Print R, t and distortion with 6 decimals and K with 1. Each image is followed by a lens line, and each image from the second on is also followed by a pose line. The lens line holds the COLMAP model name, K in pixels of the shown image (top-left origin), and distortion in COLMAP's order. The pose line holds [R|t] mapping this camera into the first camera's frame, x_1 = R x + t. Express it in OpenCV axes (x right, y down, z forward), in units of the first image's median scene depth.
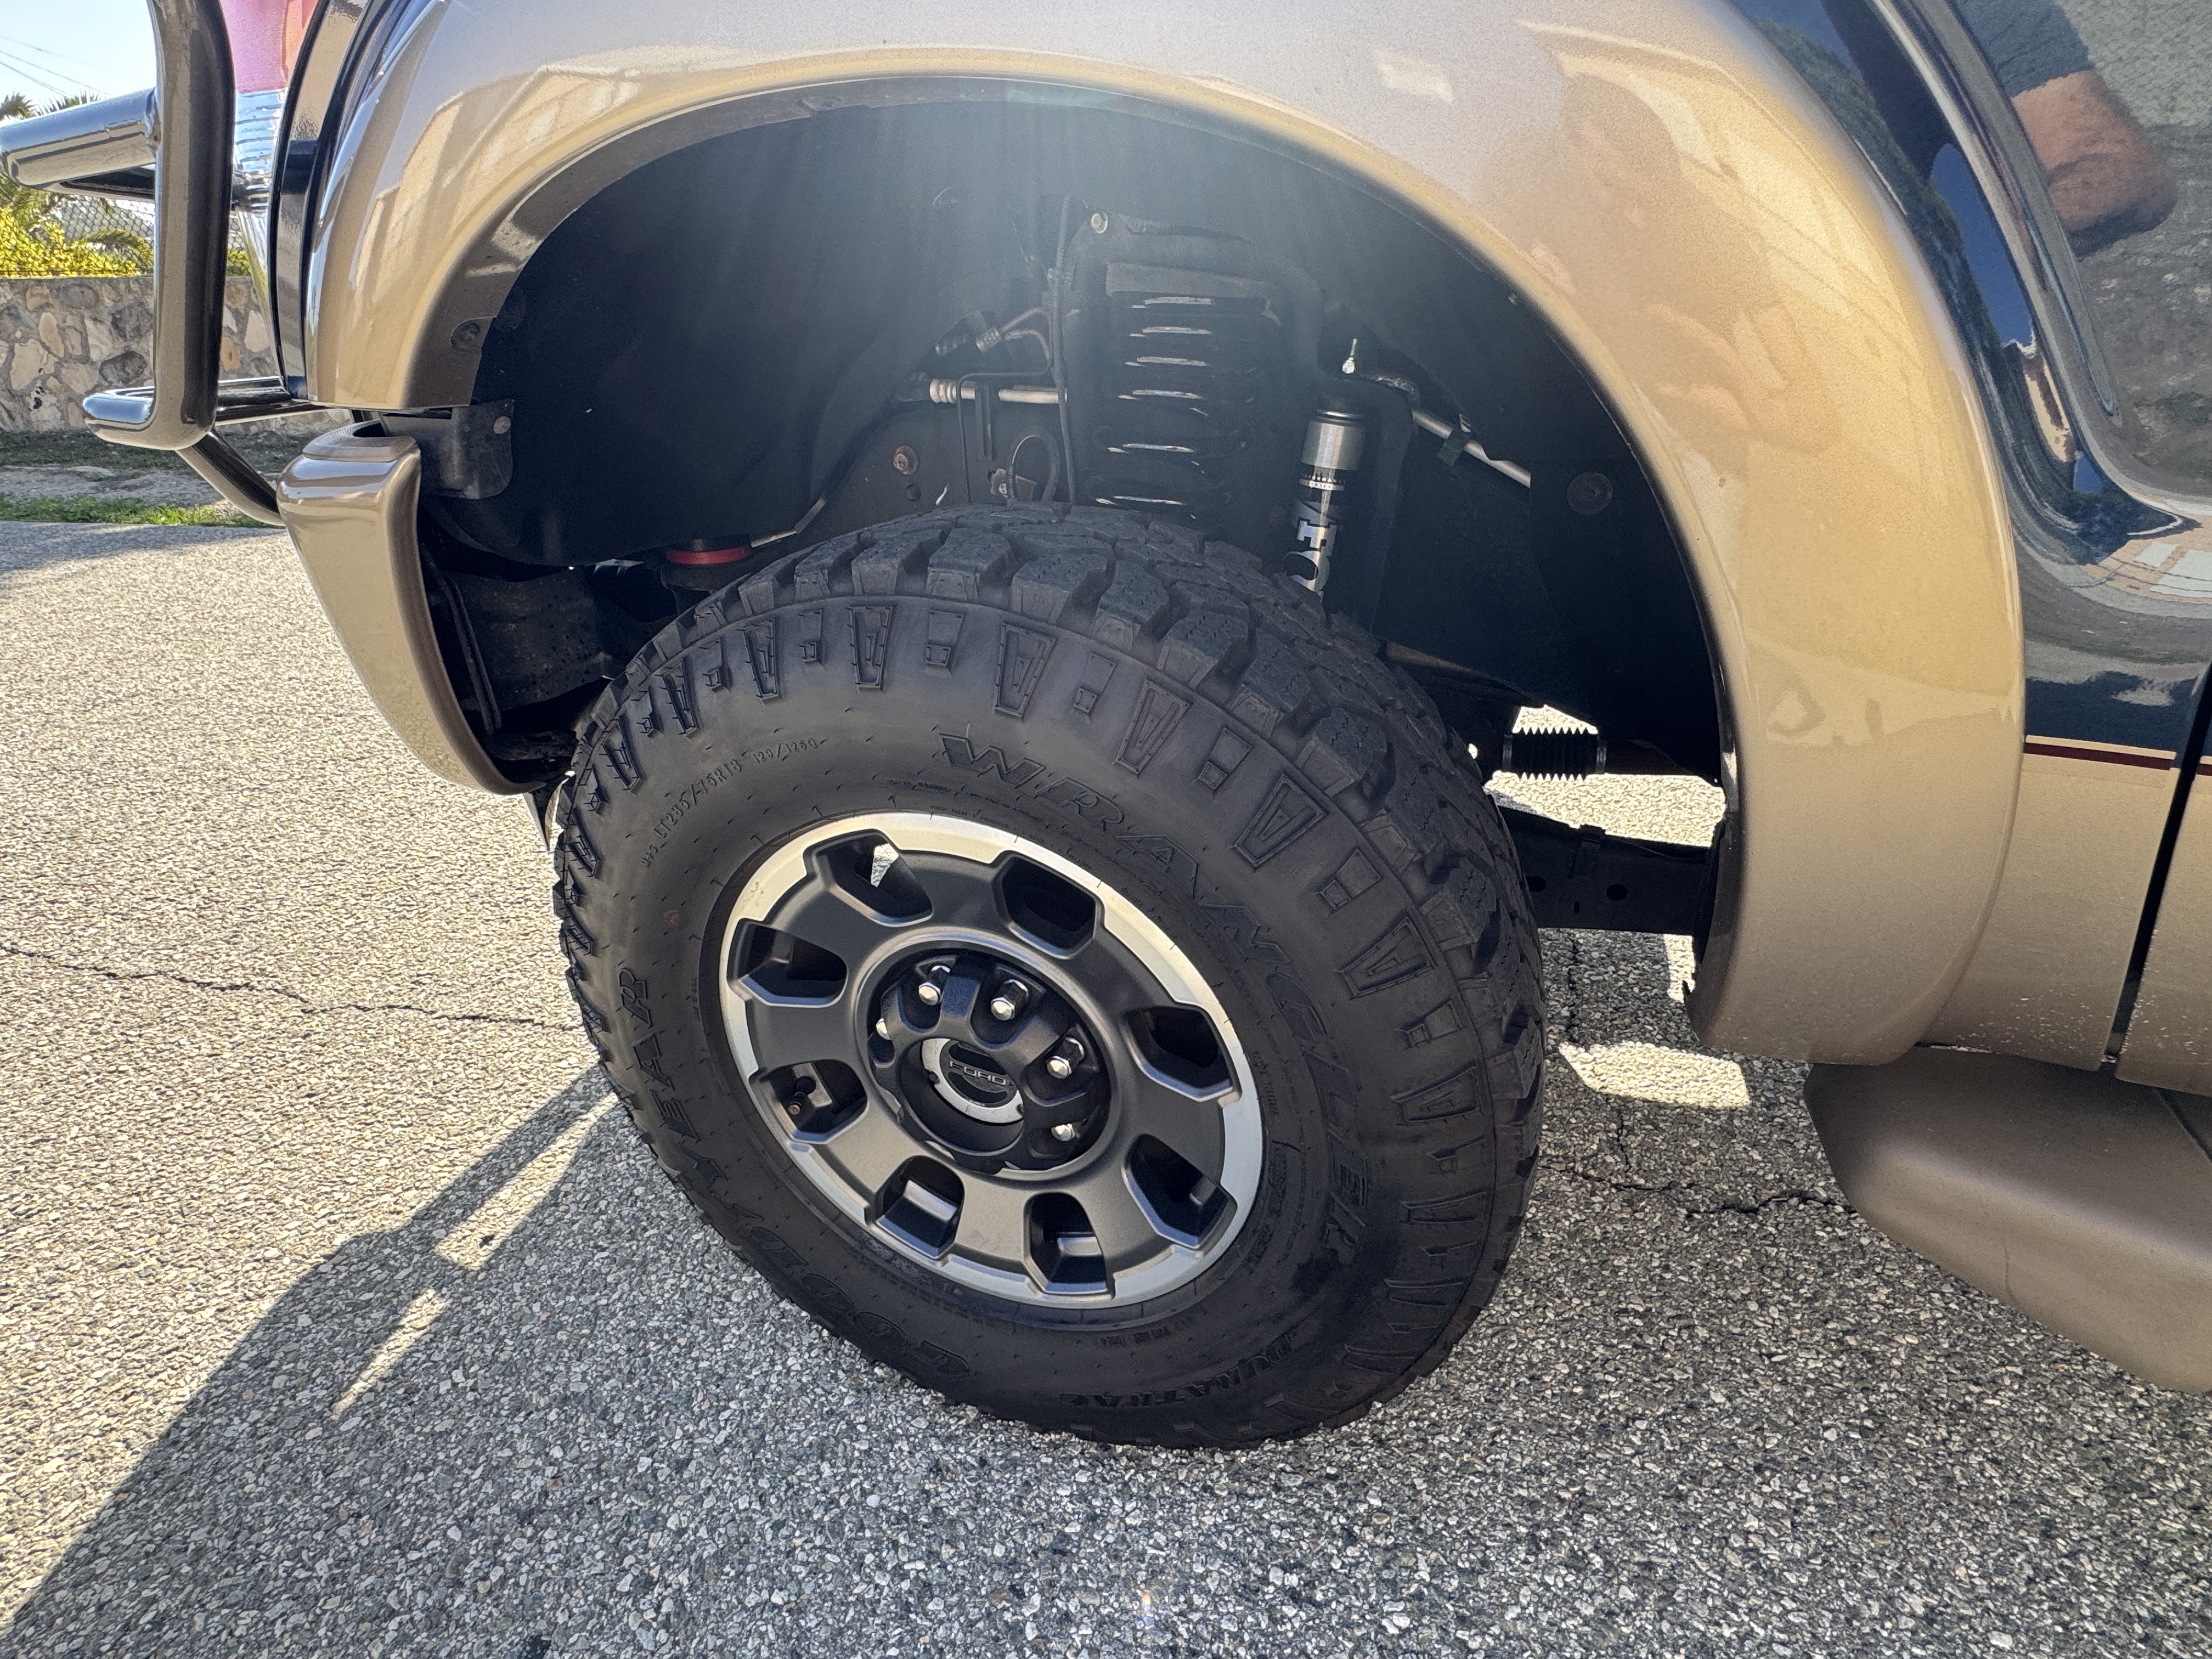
lens RADIAL K [[1059.7, 0, 1120.7], [0, 1059.7, 829.1], [0, 0, 1]] dist [-0.001783, 0.000285]
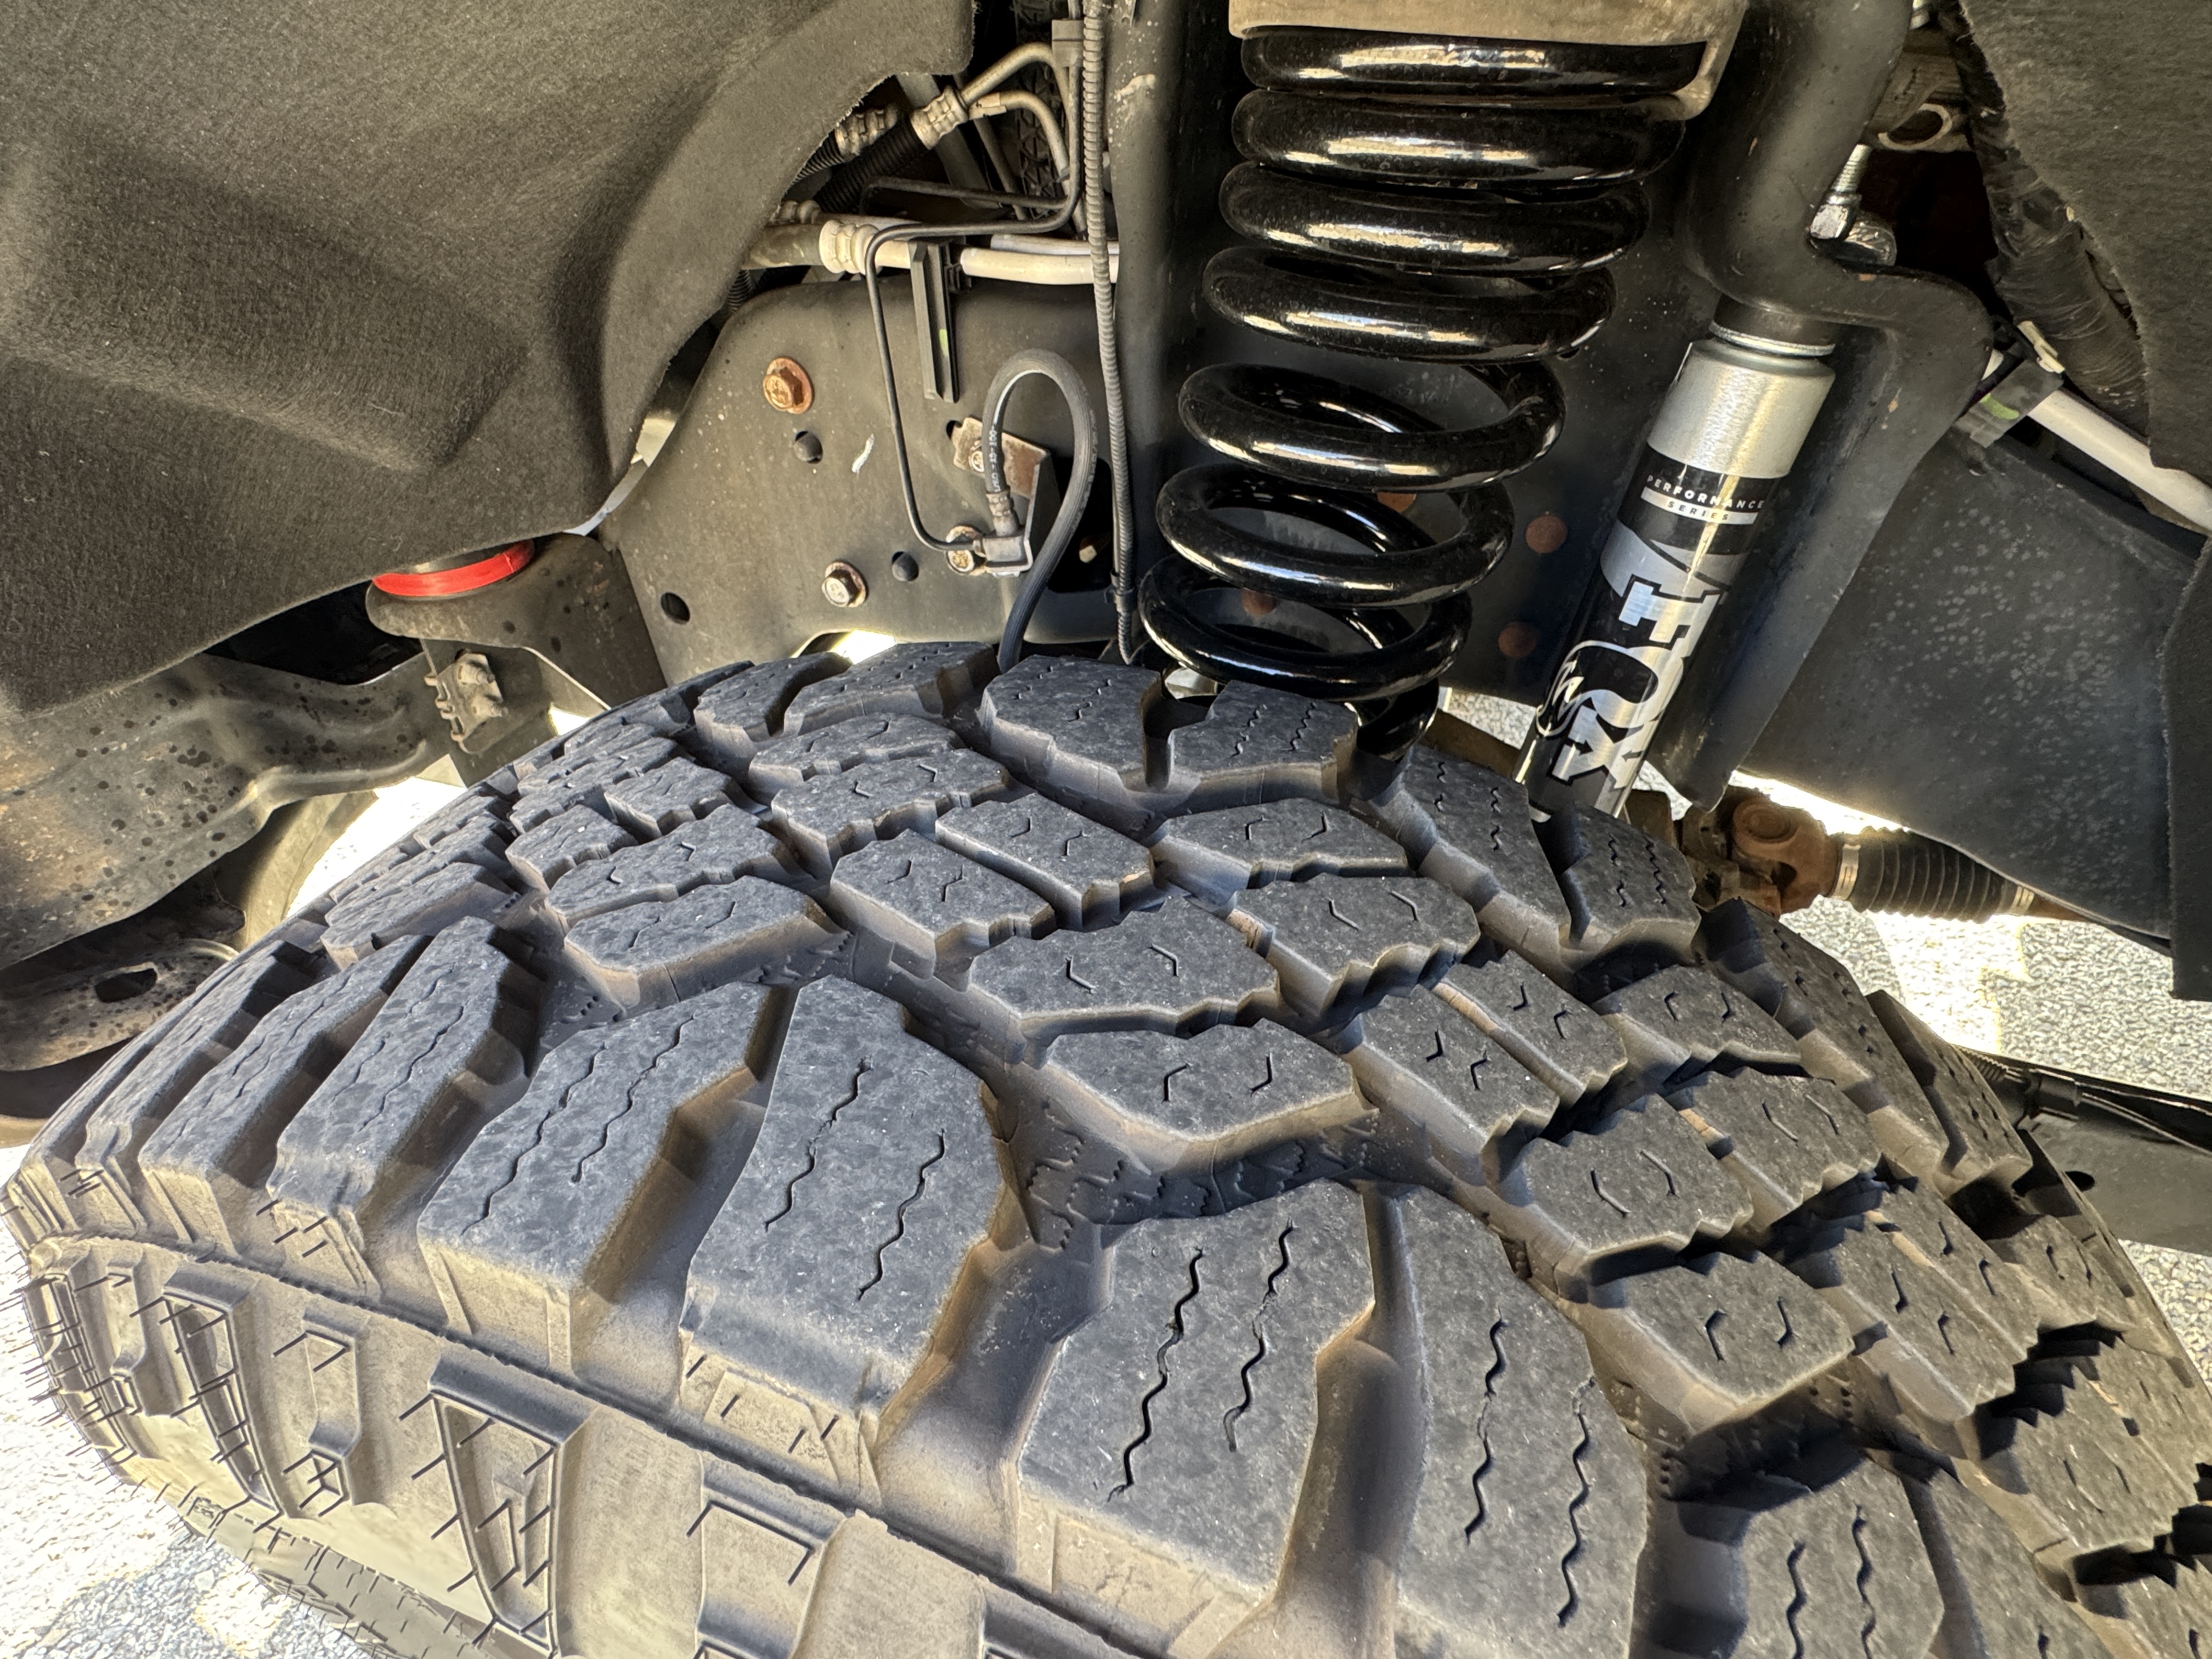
lens RADIAL K [[1059.7, 0, 1097.7], [0, 1059.7, 835.9], [0, 0, 1]] dist [-0.001783, 0.000285]
pose [[0.999576, 0.000059, -0.029126, -0.041856], [0.006510, 0.974248, 0.225384, -0.269693], [0.028389, -0.225478, 0.973835, 0.494838]]
